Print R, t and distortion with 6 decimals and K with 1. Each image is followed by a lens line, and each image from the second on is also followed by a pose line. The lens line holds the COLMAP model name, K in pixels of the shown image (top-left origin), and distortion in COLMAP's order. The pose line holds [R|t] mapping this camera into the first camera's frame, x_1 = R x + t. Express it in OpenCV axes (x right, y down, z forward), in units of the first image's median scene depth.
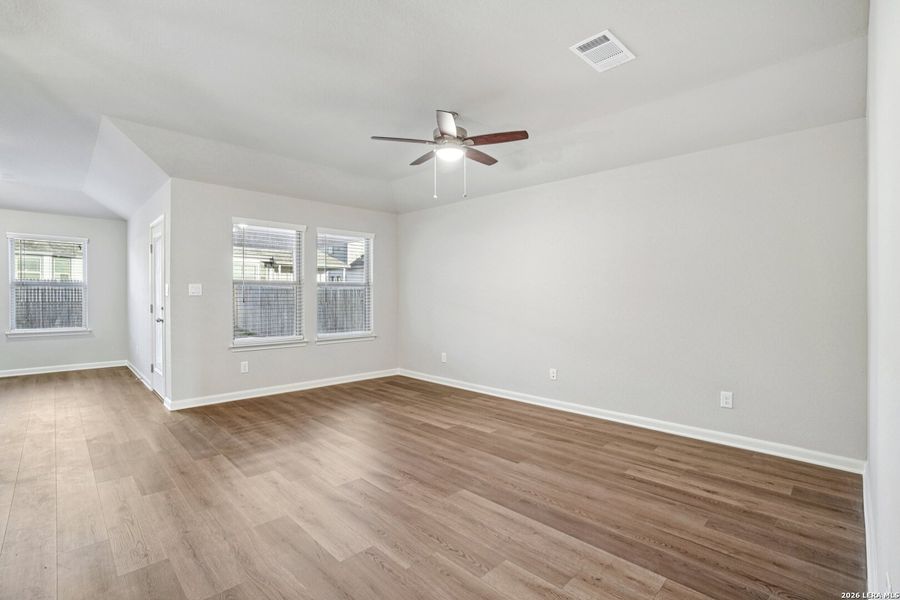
lens RADIAL K [[421.5, 0, 454.9], [0, 421.5, 301.3], [0, 0, 1]] dist [-0.083105, 0.025965]
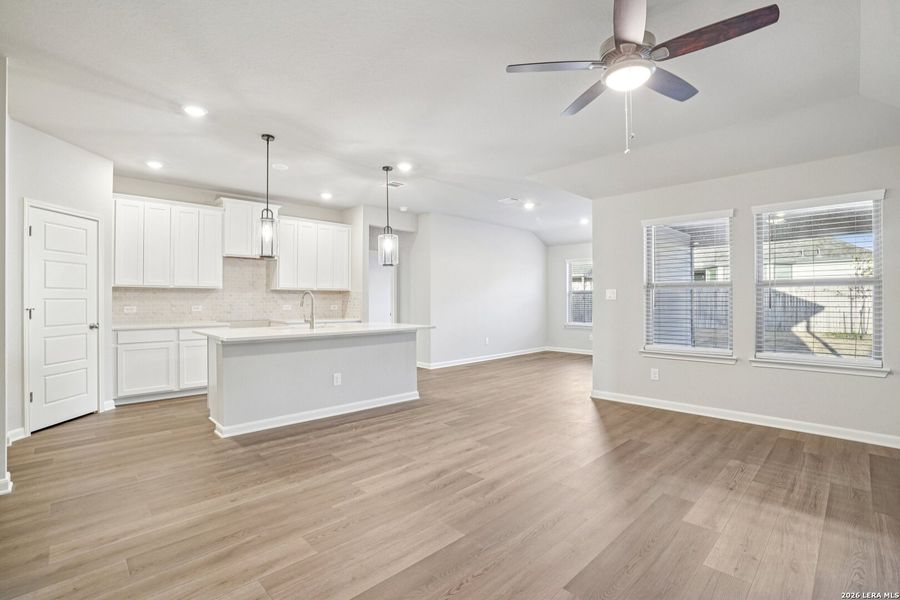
lens RADIAL K [[417.3, 0, 441.6], [0, 417.3, 301.6], [0, 0, 1]] dist [-0.003364, -0.000088]
pose [[-0.039936, -0.000698, -0.999202, 0.673288], [-0.008823, 0.999961, -0.000346, -0.006659], [0.999163, 0.008802, -0.039941, 0.774534]]
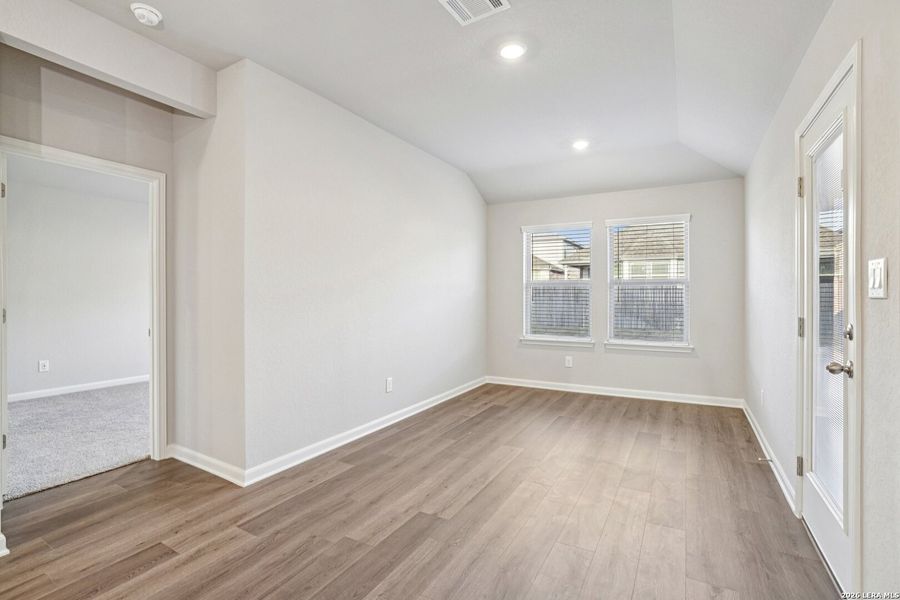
lens RADIAL K [[421.5, 0, 454.9], [0, 421.5, 301.3], [0, 0, 1]] dist [-0.083105, 0.025965]
pose [[0.267933, 0.006037, -0.963419, -0.663962], [-0.007367, 0.999964, 0.004217, -0.011630], [0.963410, 0.005967, 0.267967, 0.805529]]
